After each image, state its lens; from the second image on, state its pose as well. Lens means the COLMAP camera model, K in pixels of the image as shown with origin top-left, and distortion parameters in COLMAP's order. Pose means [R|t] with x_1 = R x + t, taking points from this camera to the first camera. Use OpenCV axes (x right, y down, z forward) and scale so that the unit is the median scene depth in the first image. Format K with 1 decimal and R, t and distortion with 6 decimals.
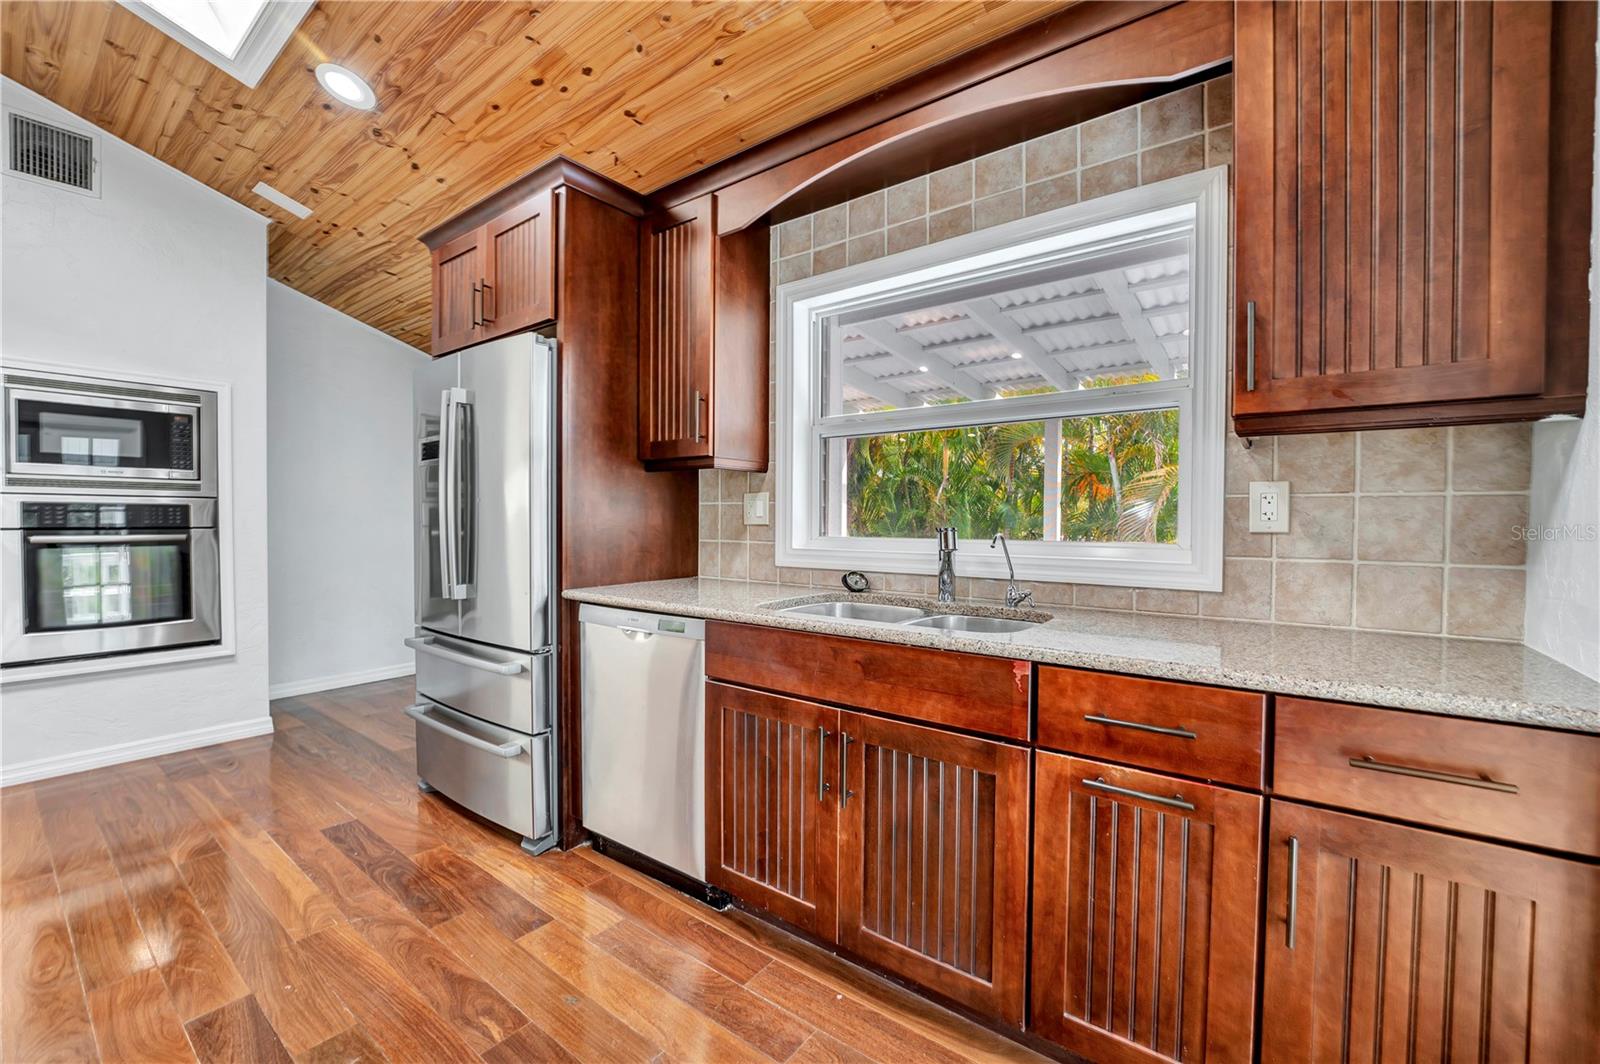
lens RADIAL K [[649.6, 0, 806.5], [0, 649.6, 530.4], [0, 0, 1]] dist [-0.022841, -0.000092]
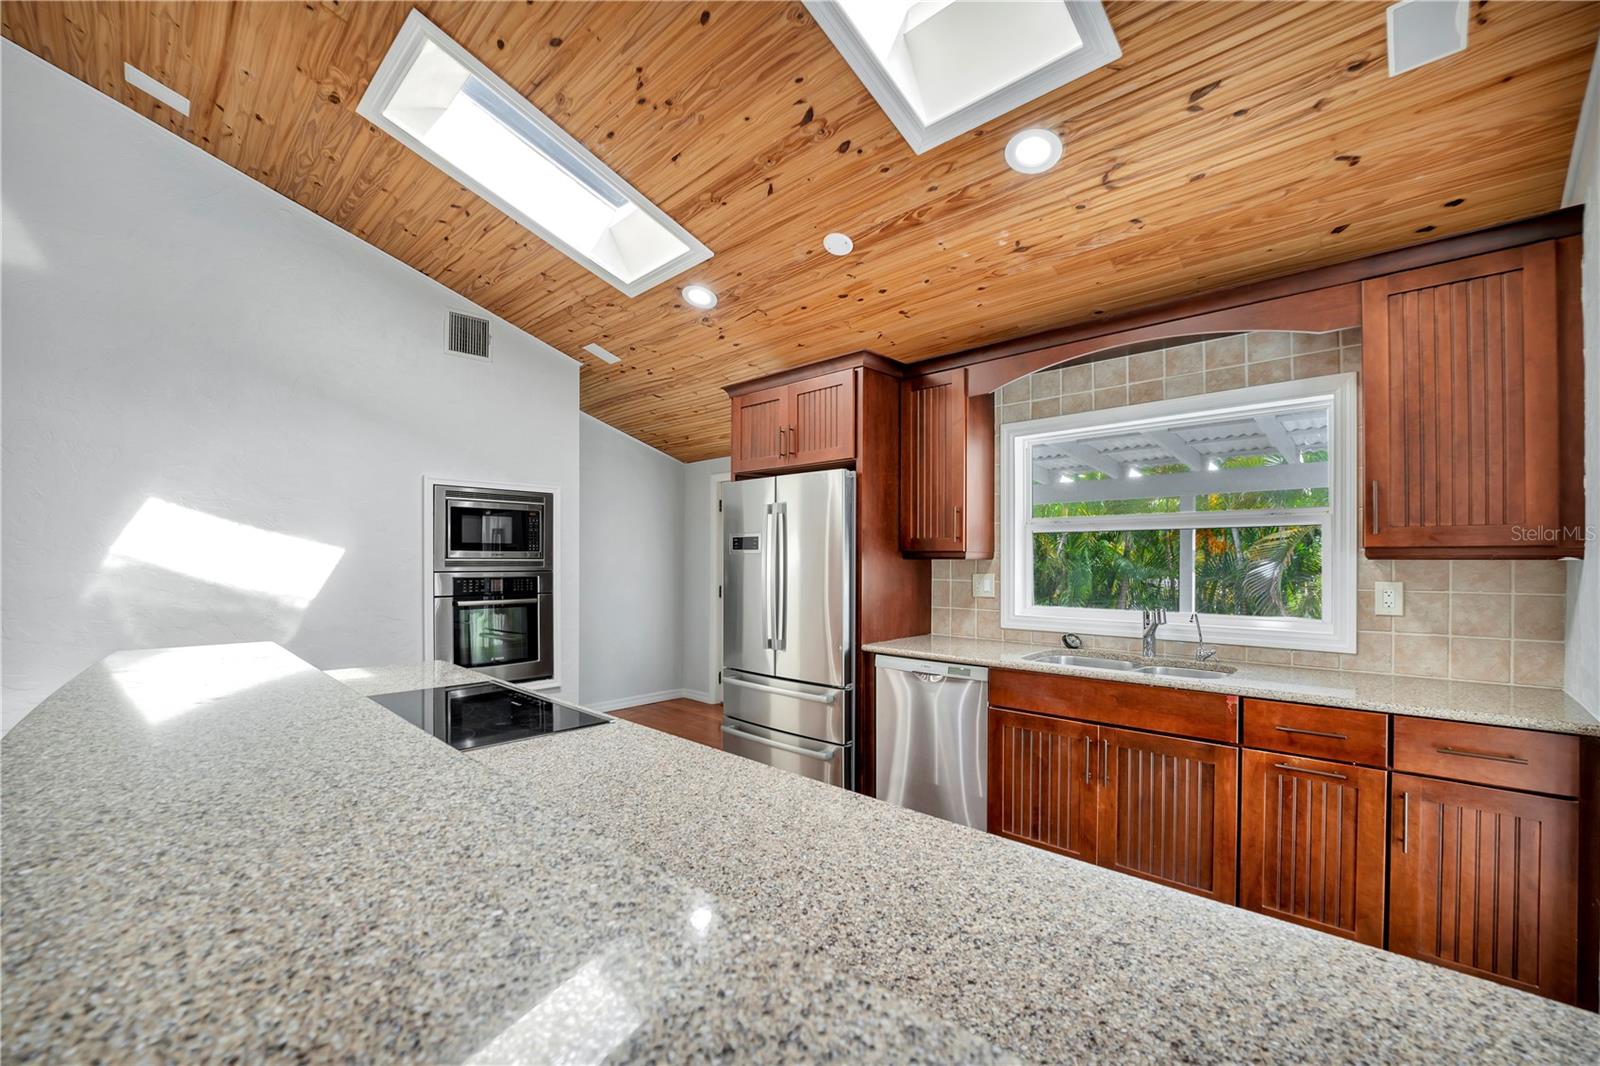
lens RADIAL K [[661.1, 0, 797.7], [0, 661.1, 558.3], [0, 0, 1]] dist [-0.025153, 0.000476]
pose [[0.992943, -0.003846, -0.118527, -0.497625], [0.001485, 0.999799, -0.020003, -0.104583], [0.118580, 0.019686, 0.992749, -0.703671]]
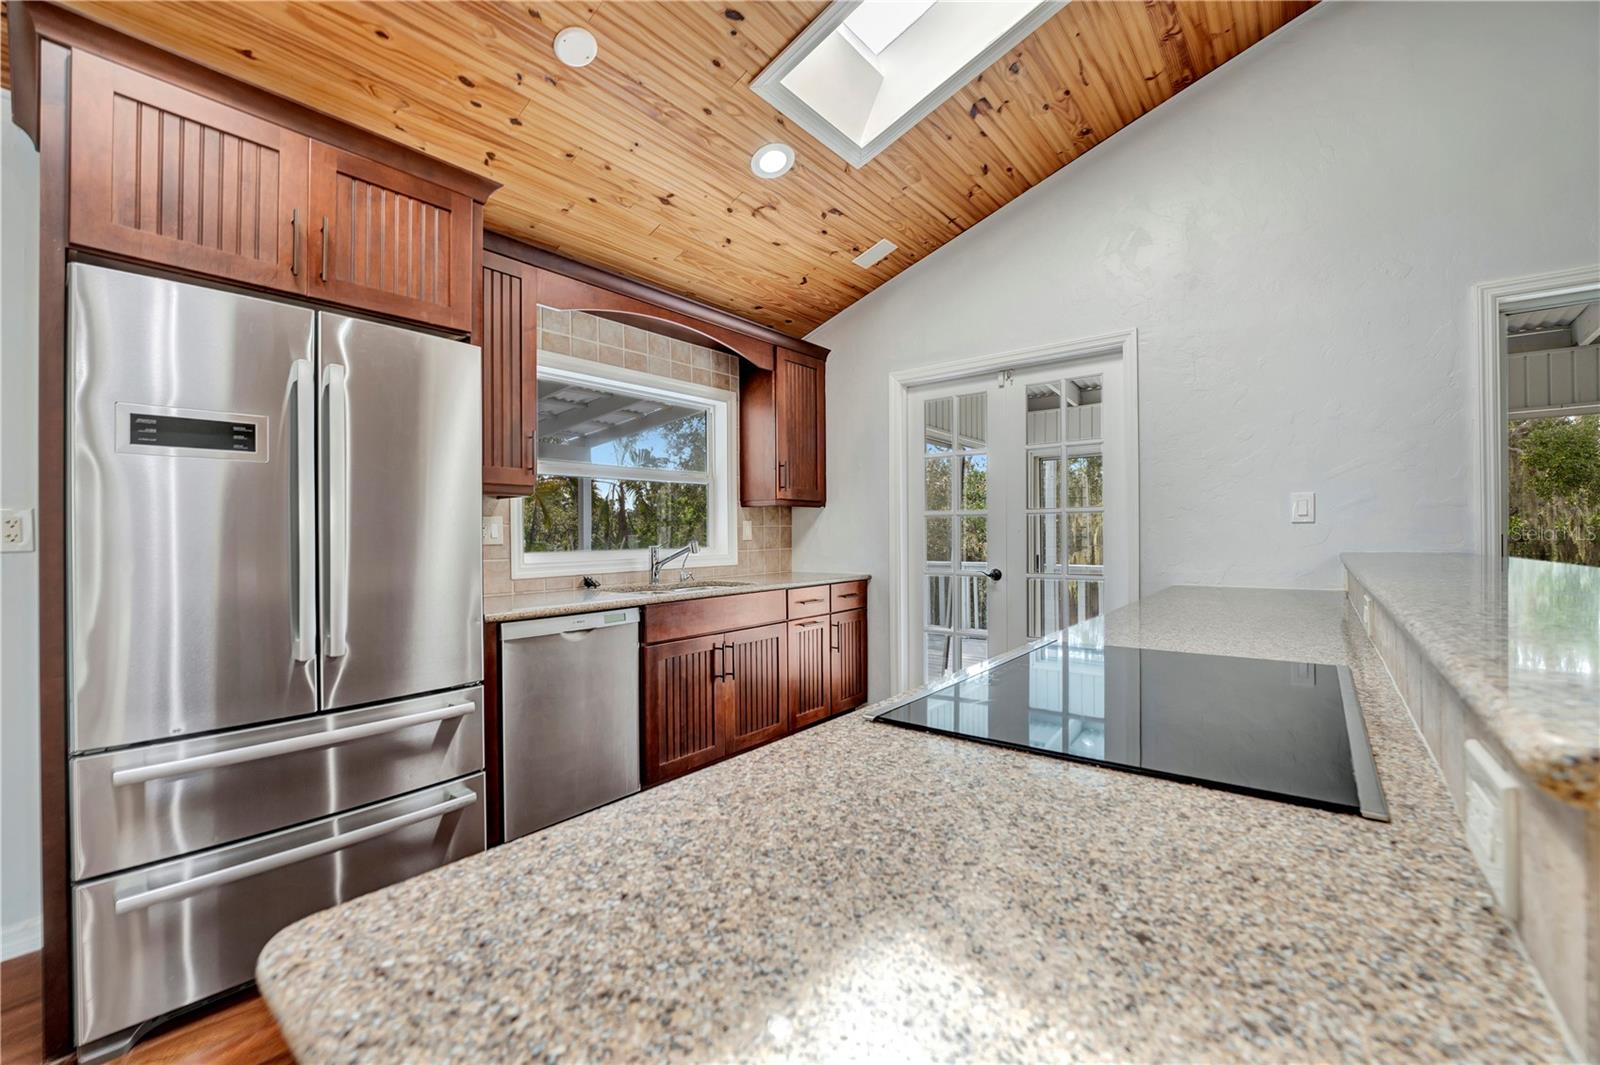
lens RADIAL K [[650.2, 0, 798.3], [0, 650.2, 537.2], [0, 0, 1]] dist [-0.022506, 0.000549]
pose [[0.038720, -0.010196, 0.999198, -1.933450], [0.029318, 0.999529, 0.009063, -0.028165], [-0.998820, 0.028944, 0.039001, 0.700302]]
